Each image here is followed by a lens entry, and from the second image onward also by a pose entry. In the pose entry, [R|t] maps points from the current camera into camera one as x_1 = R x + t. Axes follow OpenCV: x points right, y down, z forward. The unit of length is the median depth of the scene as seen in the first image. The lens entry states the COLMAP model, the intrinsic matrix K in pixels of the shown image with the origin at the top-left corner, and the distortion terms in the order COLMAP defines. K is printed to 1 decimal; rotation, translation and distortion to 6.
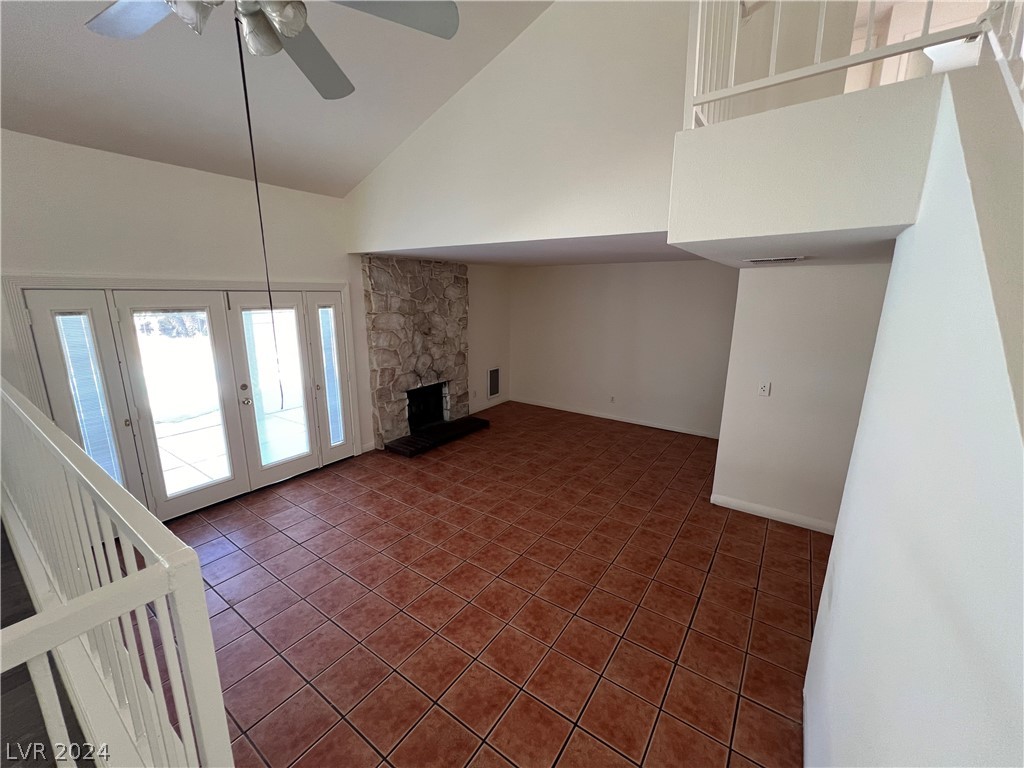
lens RADIAL K [[412.6, 0, 512.0], [0, 412.6, 381.0], [0, 0, 1]] dist [0.000582, -0.000027]
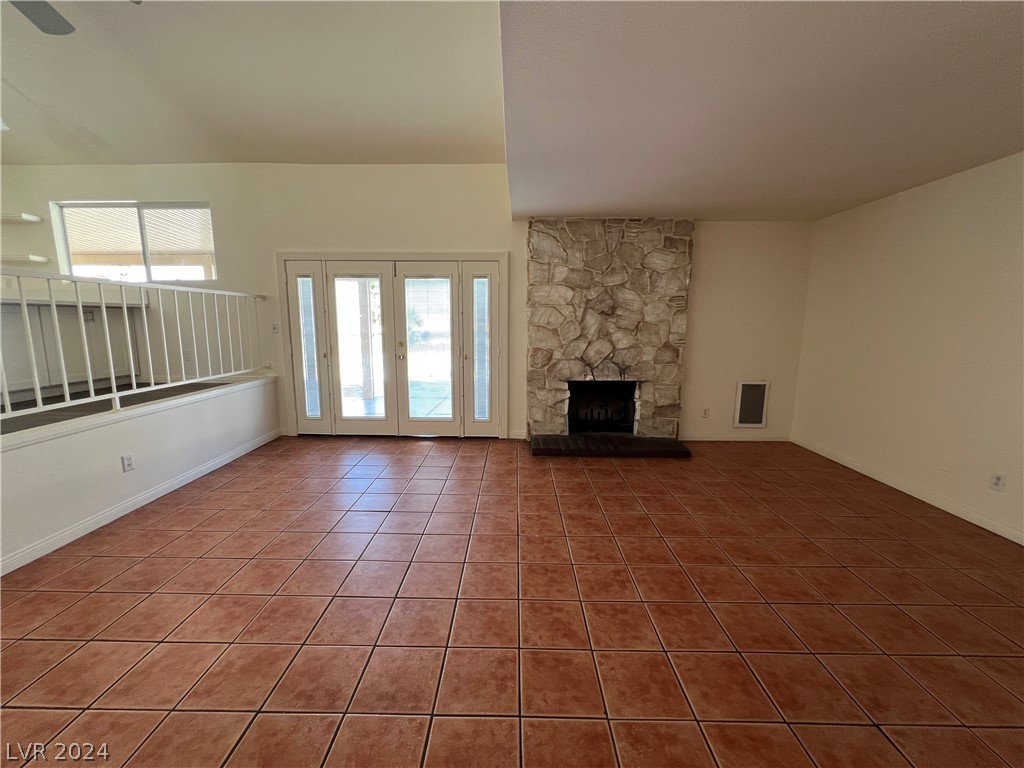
lens RADIAL K [[412.6, 0, 510.1], [0, 412.6, 381.7], [0, 0, 1]] dist [0.000582, -0.000027]
pose [[0.557869, 0.119530, -0.821276, 0.371775], [-0.176775, 0.983979, 0.023132, 0.028229], [0.810884, 0.132277, 0.570062, 0.449708]]
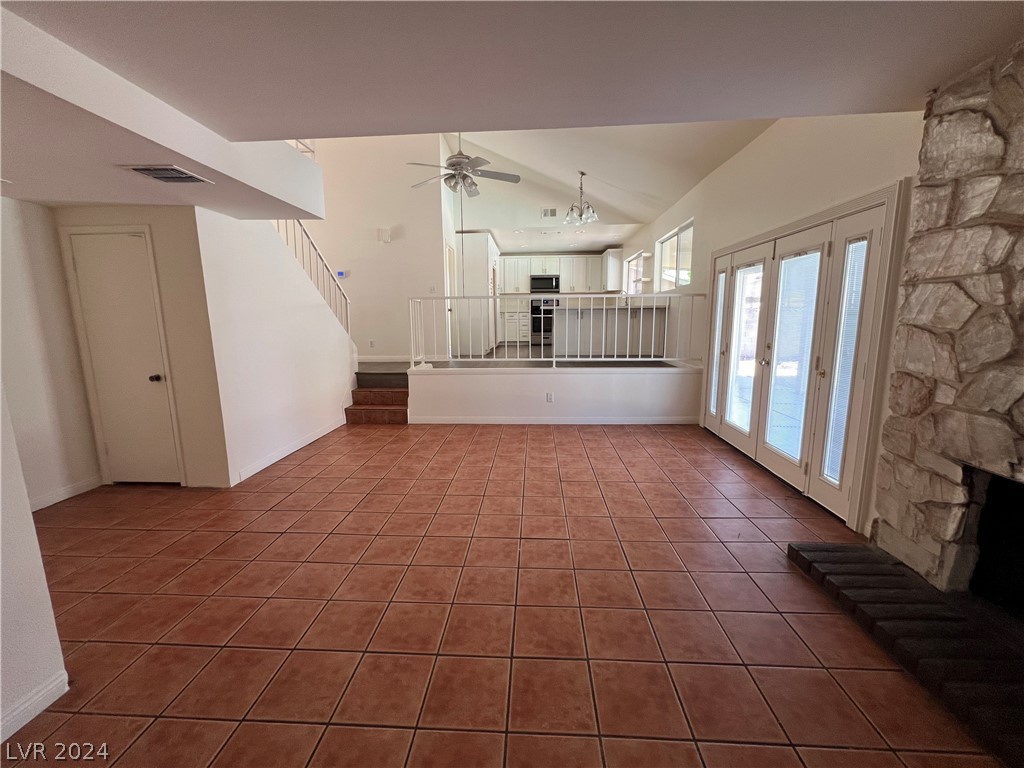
lens RADIAL K [[413.4, 0, 507.5], [0, 413.4, 378.9], [0, 0, 1]] dist [0.000880, -0.000054]
pose [[-0.857035, 0.079909, -0.509025, 0.233173], [-0.103172, 0.941281, 0.321475, -0.113086], [0.504824, 0.328033, -0.798466, 1.095208]]
